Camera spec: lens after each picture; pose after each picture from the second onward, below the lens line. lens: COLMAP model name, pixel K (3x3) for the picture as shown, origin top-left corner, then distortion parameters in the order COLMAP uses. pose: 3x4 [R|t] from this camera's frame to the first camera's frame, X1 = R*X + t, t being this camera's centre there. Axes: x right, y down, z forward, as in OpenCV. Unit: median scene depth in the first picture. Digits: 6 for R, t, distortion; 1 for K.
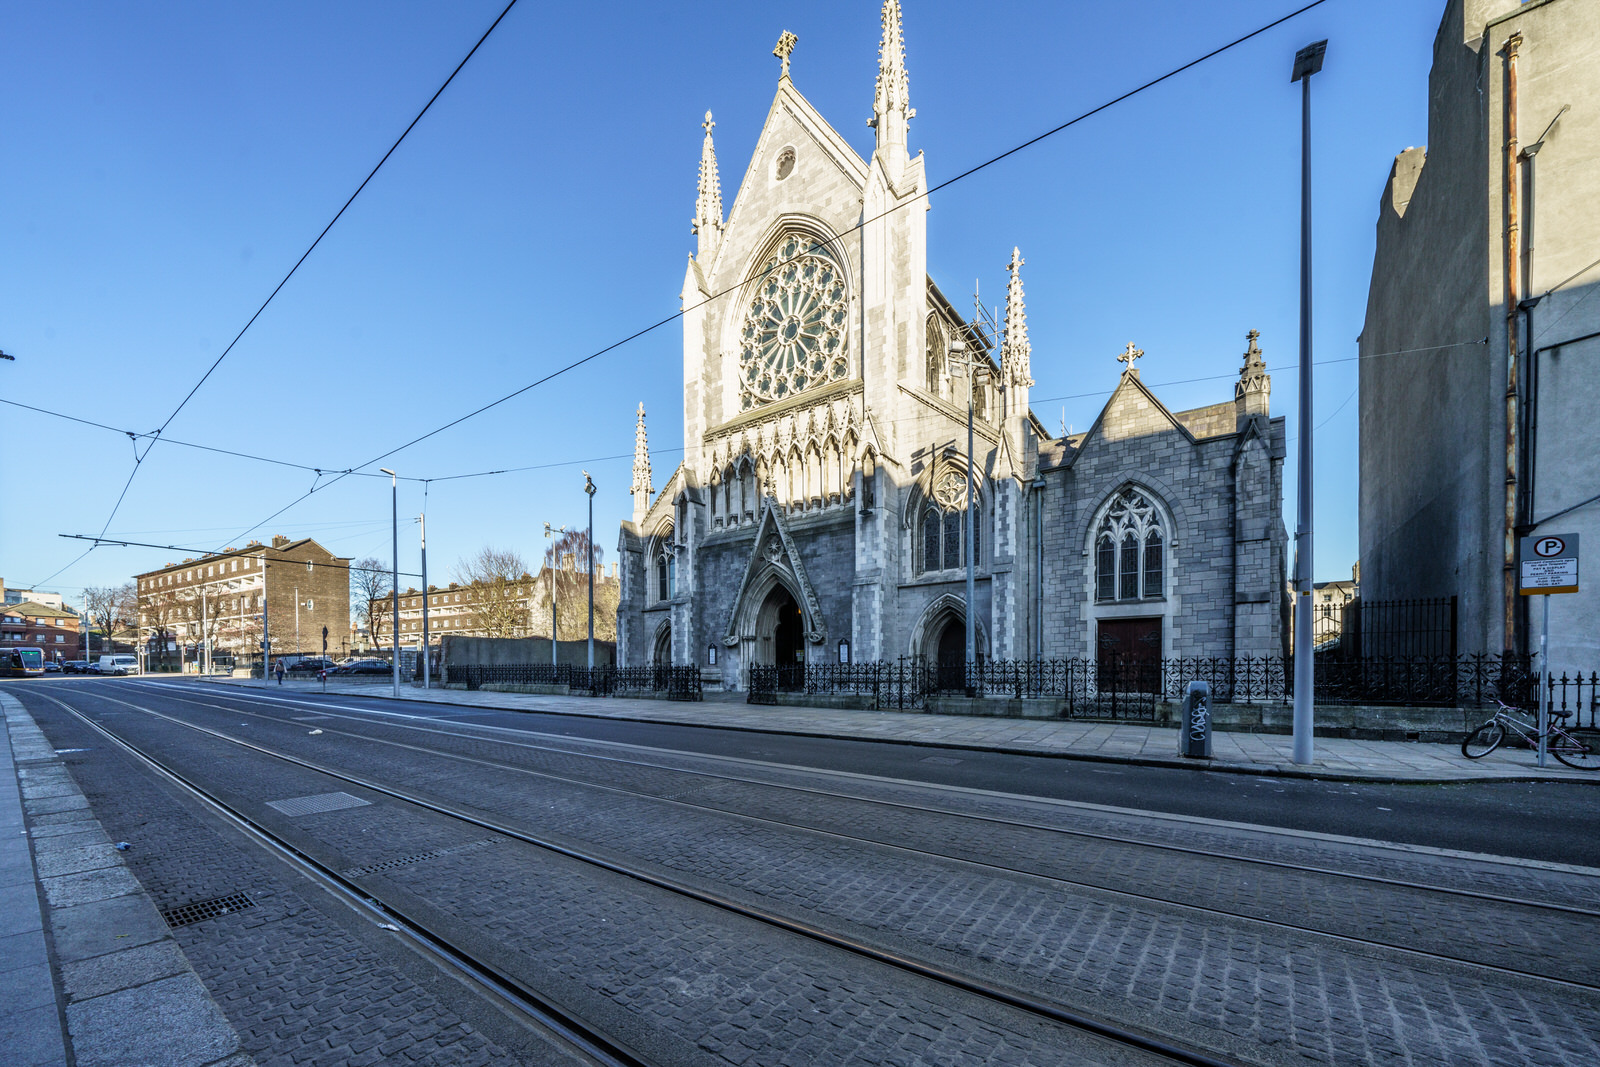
lens RADIAL K [[586.2, 0, 748.2], [0, 586.2, 675.3], [0, 0, 1]] dist [-0.001810, -0.000418]
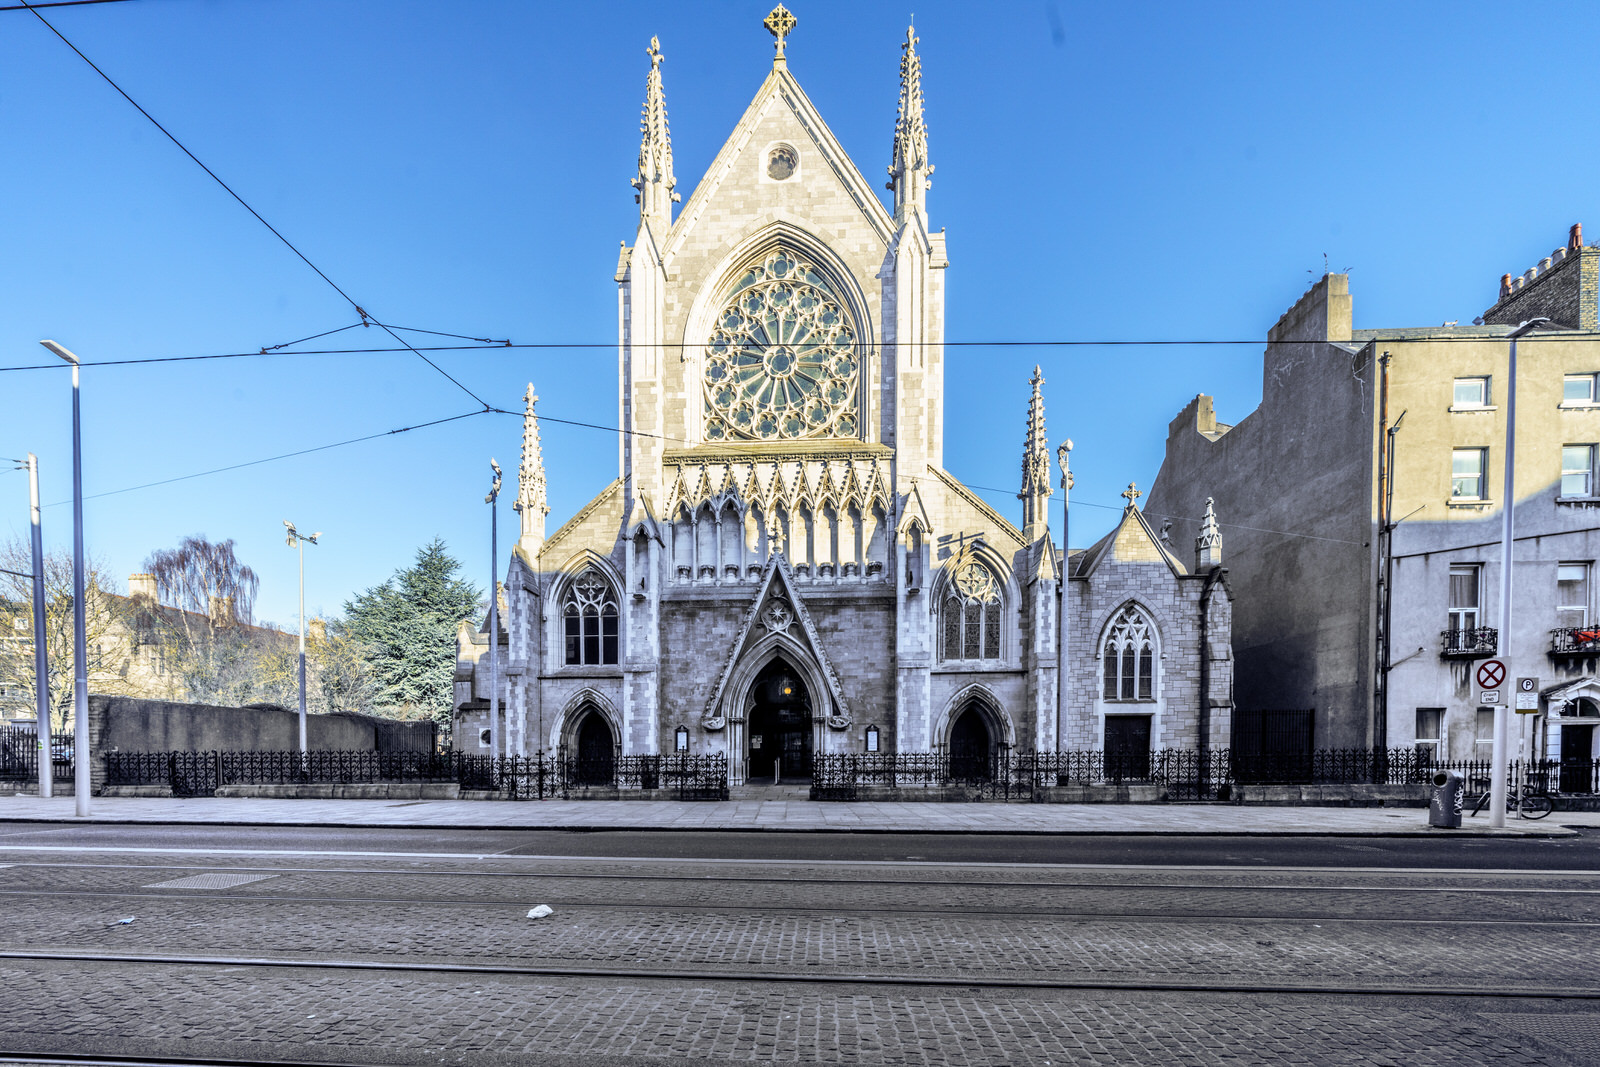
lens RADIAL K [[604.8, 0, 796.5], [0, 604.8, 767.9], [0, 0, 1]] dist [-0.003596, -0.000181]
pose [[0.821677, -0.013196, 0.569800, -0.441495], [0.007209, 0.999893, 0.012761, -0.007752], [-0.569907, -0.006378, 0.821684, 0.272119]]
